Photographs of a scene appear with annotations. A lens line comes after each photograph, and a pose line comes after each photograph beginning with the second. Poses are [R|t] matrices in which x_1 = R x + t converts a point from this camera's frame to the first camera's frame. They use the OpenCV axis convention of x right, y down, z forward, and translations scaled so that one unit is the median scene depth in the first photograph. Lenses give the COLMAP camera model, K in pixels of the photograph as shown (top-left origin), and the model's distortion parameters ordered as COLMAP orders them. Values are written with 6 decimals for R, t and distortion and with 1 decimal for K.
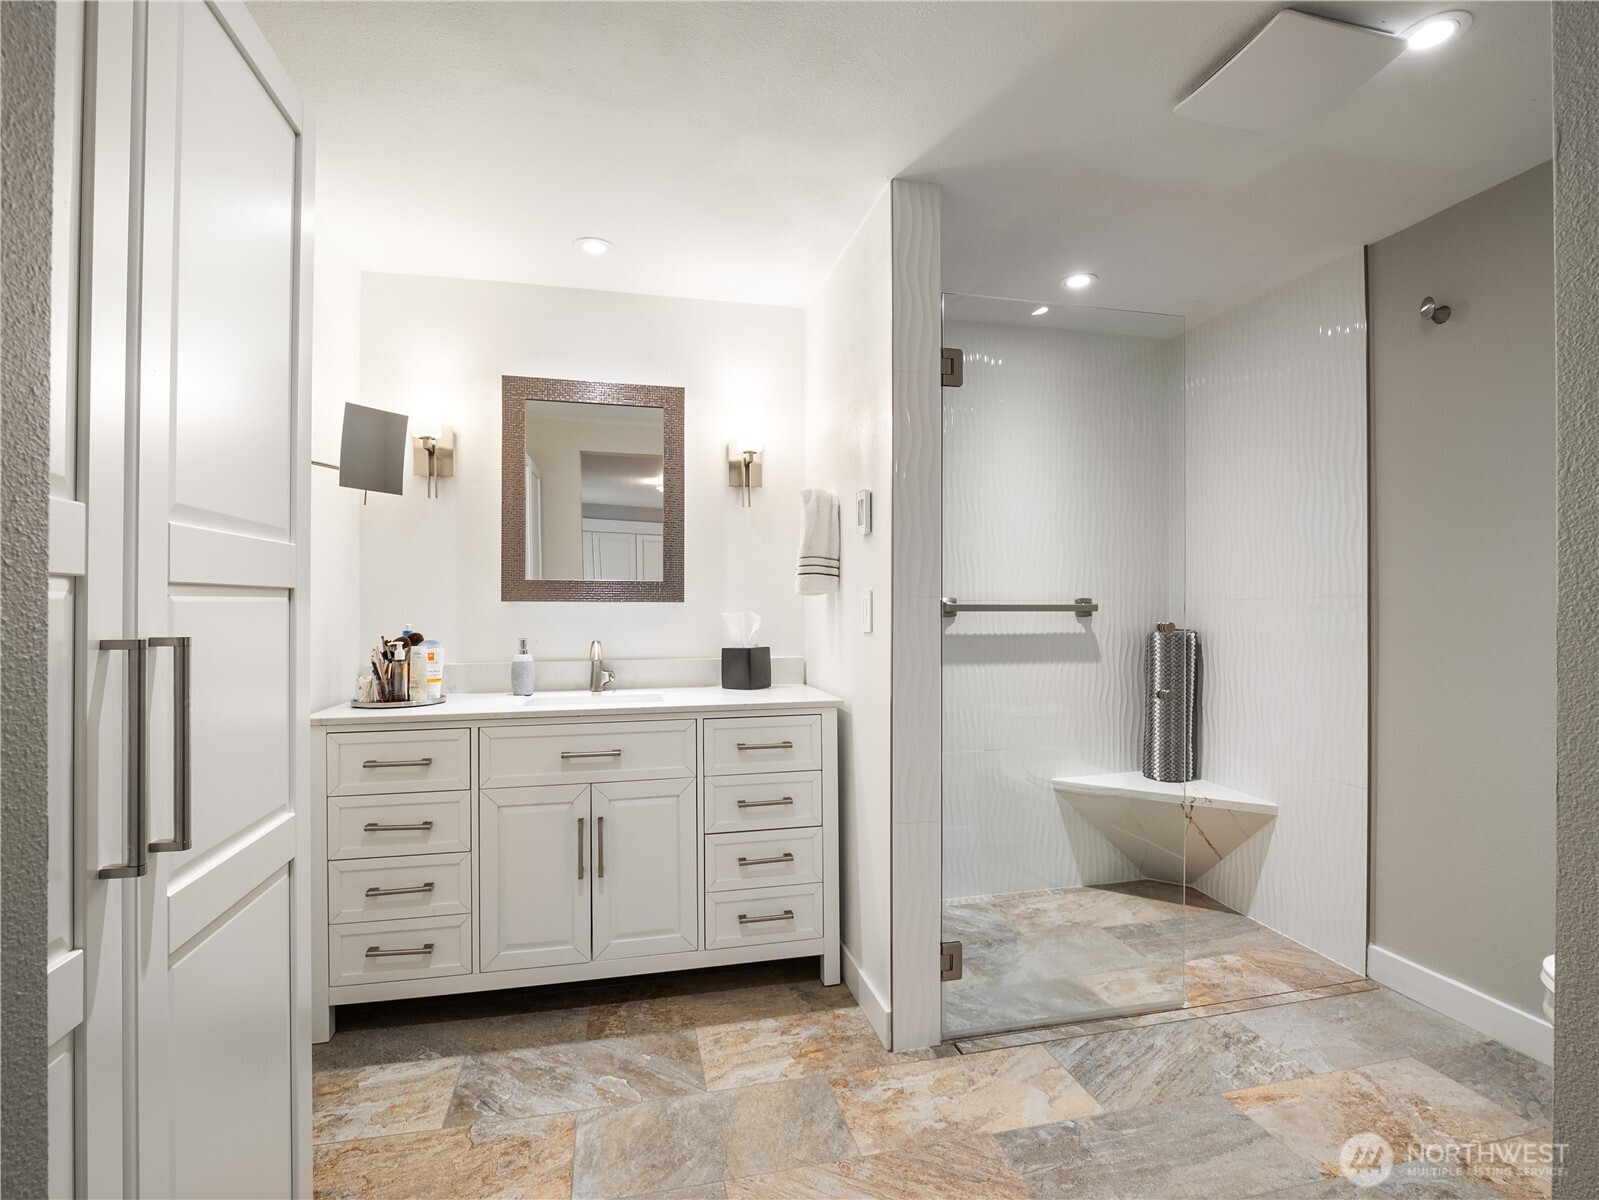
lens RADIAL K [[777.0, 0, 799.7], [0, 777.0, 599.1], [0, 0, 1]] dist [-0.013415, 0.001922]
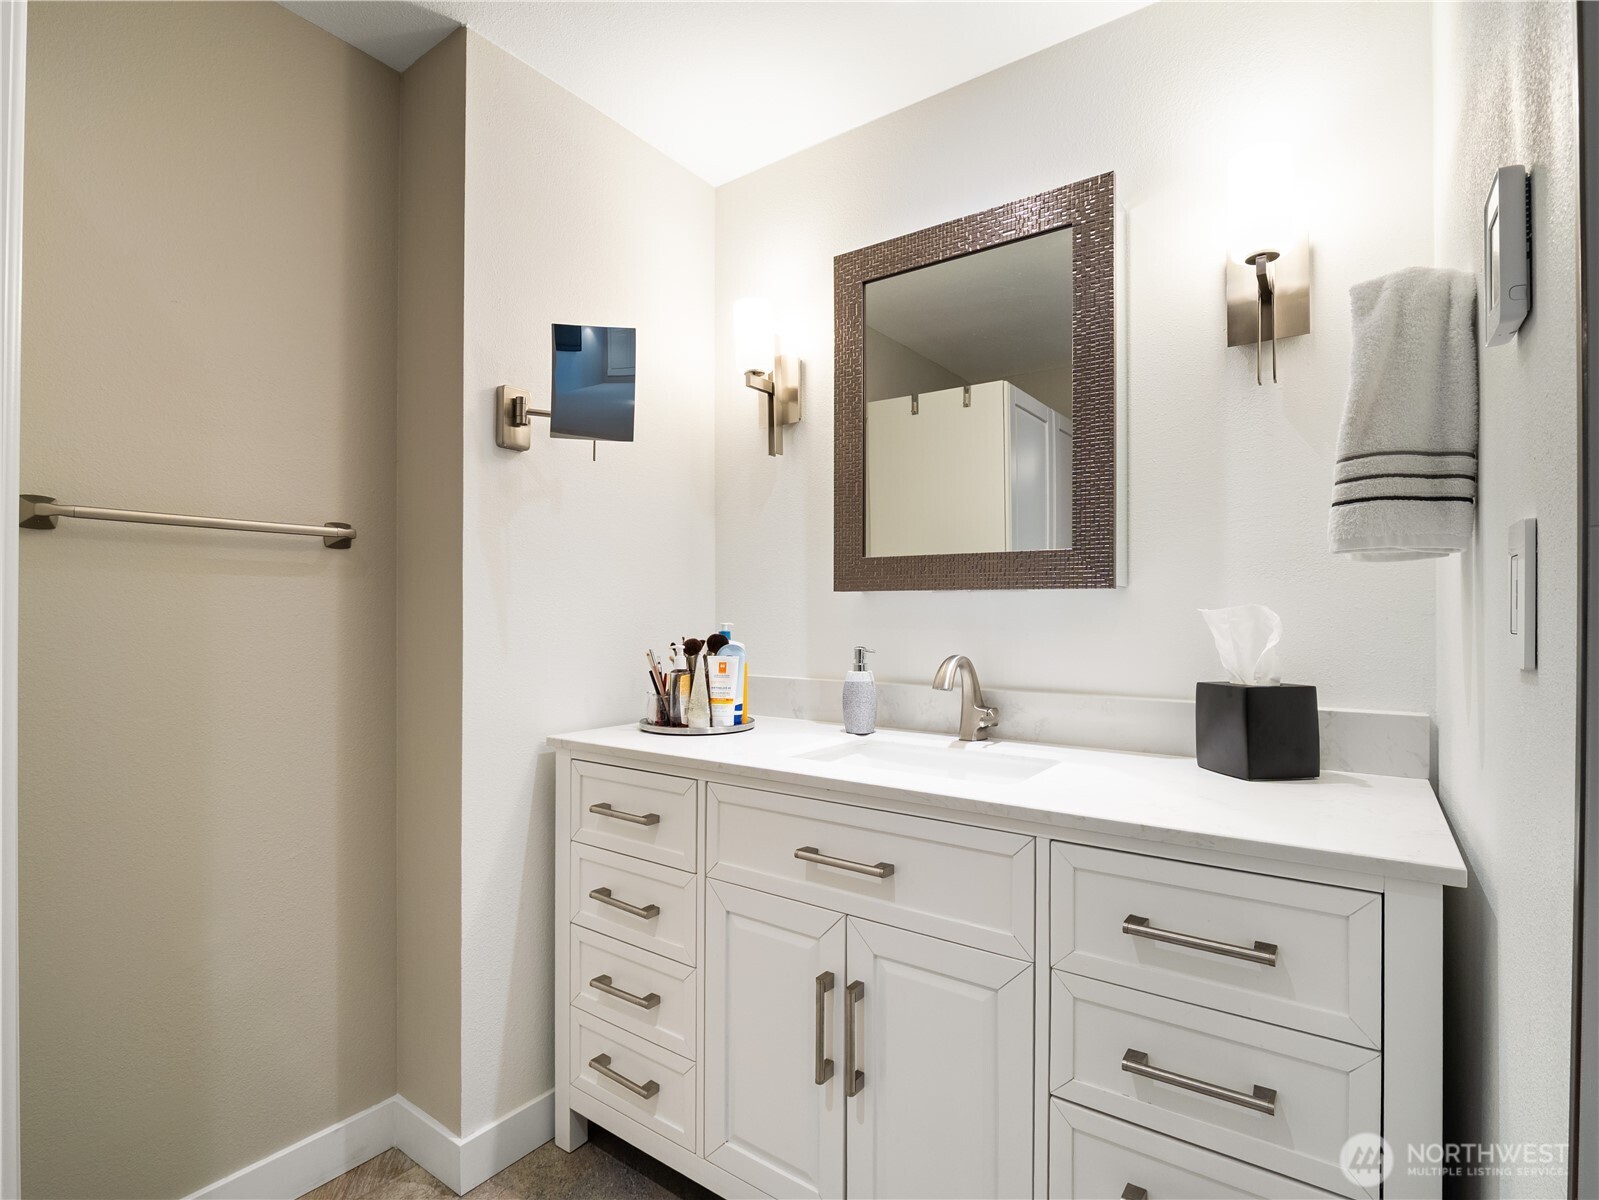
lens RADIAL K [[777.0, 0, 803.8], [0, 777.0, 610.1], [0, 0, 1]] dist [-0.013415, 0.001922]
pose [[0.655419, 0.000969, -0.755265, 0.113058], [0.004817, 0.999973, 0.005463, 0.015997], [0.755250, -0.007219, 0.655397, 0.551763]]
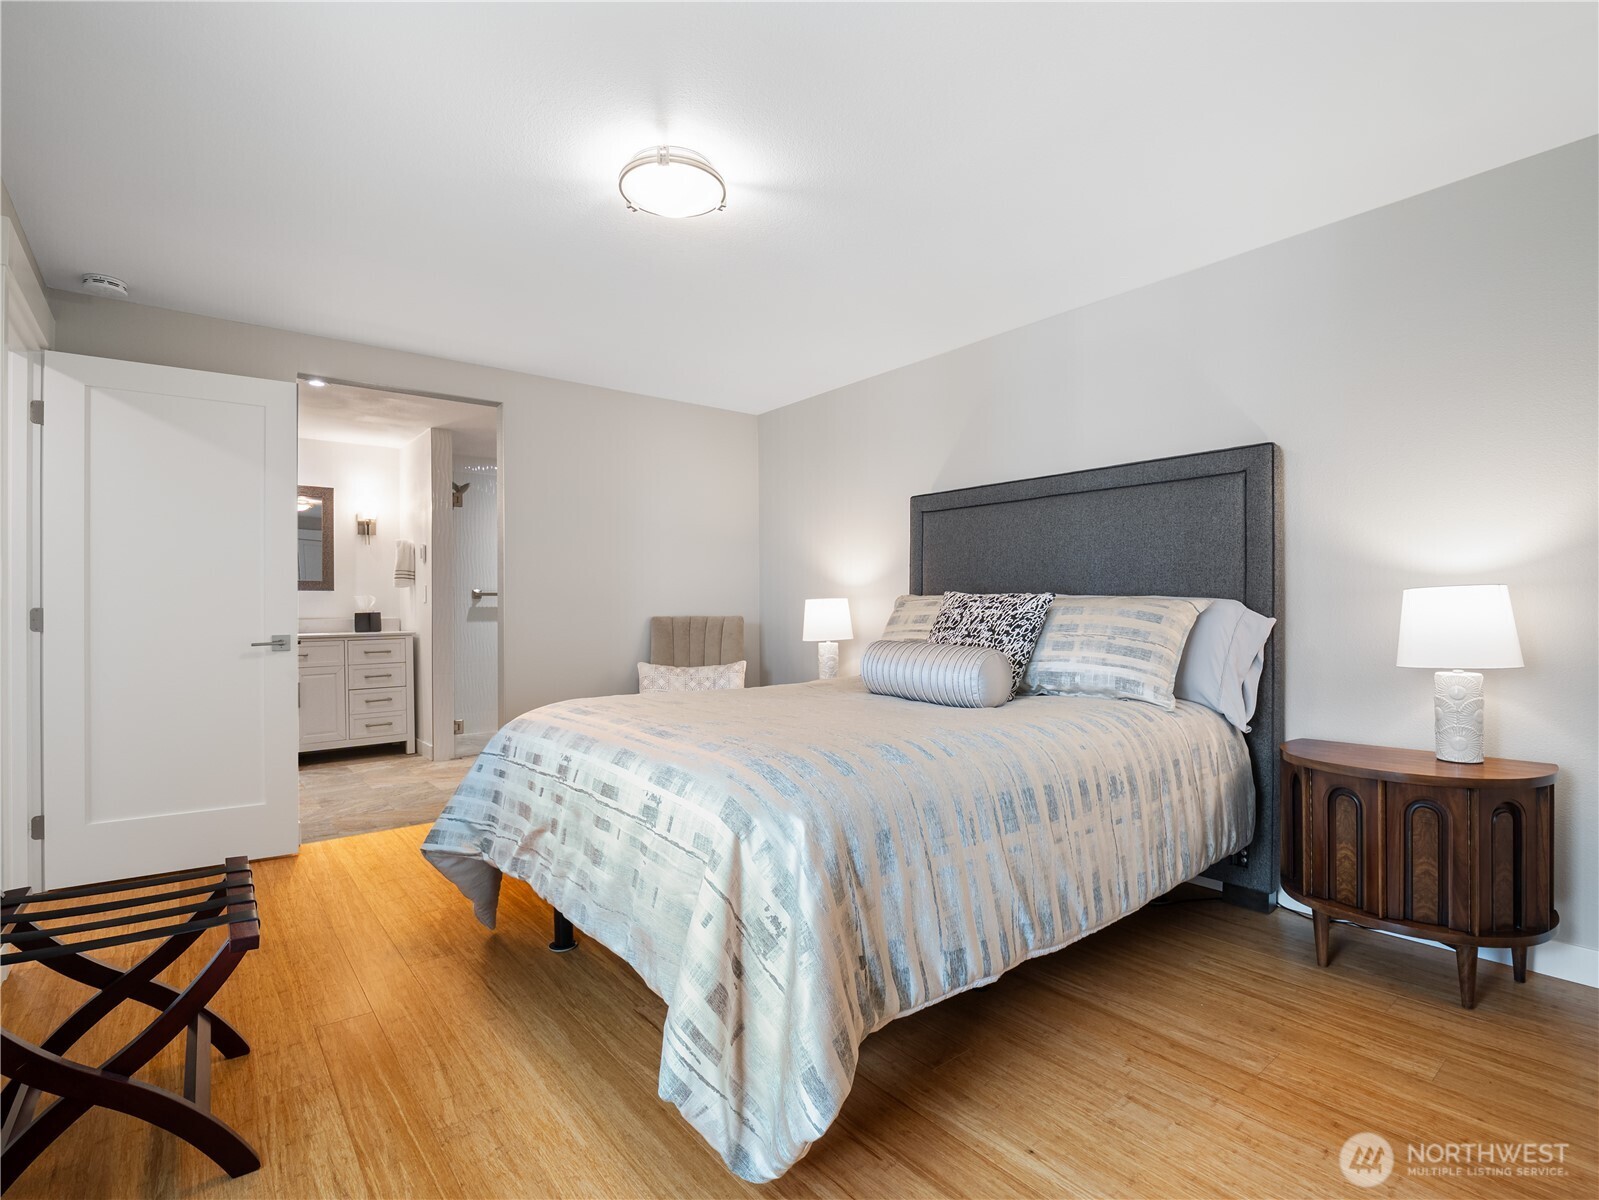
lens RADIAL K [[777.0, 0, 807.2], [0, 777.0, 605.3], [0, 0, 1]] dist [-0.013415, 0.001922]
pose [[0.899173, -0.004622, 0.437568, 0.092200], [0.000479, 0.999954, 0.009579, 0.025513], [-0.437592, -0.008404, 0.899134, -1.541902]]
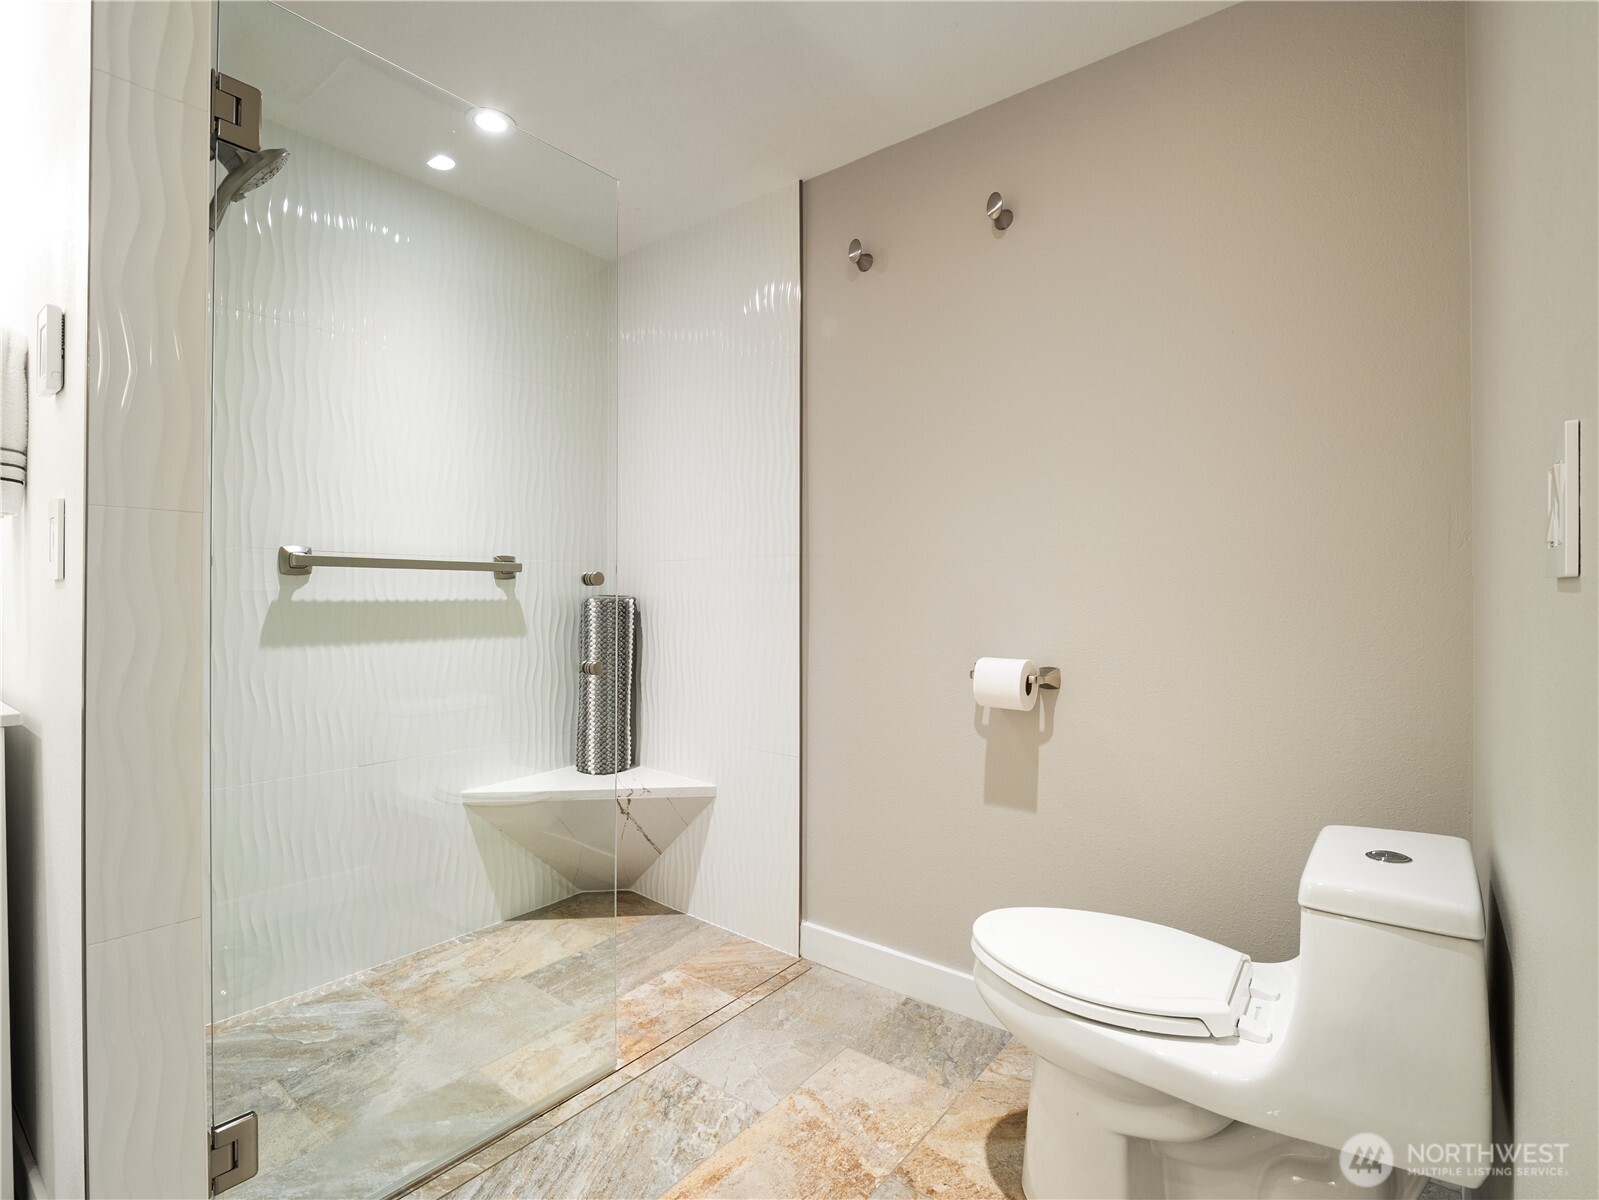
lens RADIAL K [[777.0, 0, 795.8], [0, 777.0, 590.7], [0, 0, 1]] dist [-0.013415, 0.001922]
pose [[0.785194, 0.004507, 0.619233, 0.140461], [-0.003977, 0.999990, -0.002237, 0.044410], [-0.619237, -0.000706, 0.785204, 0.250920]]
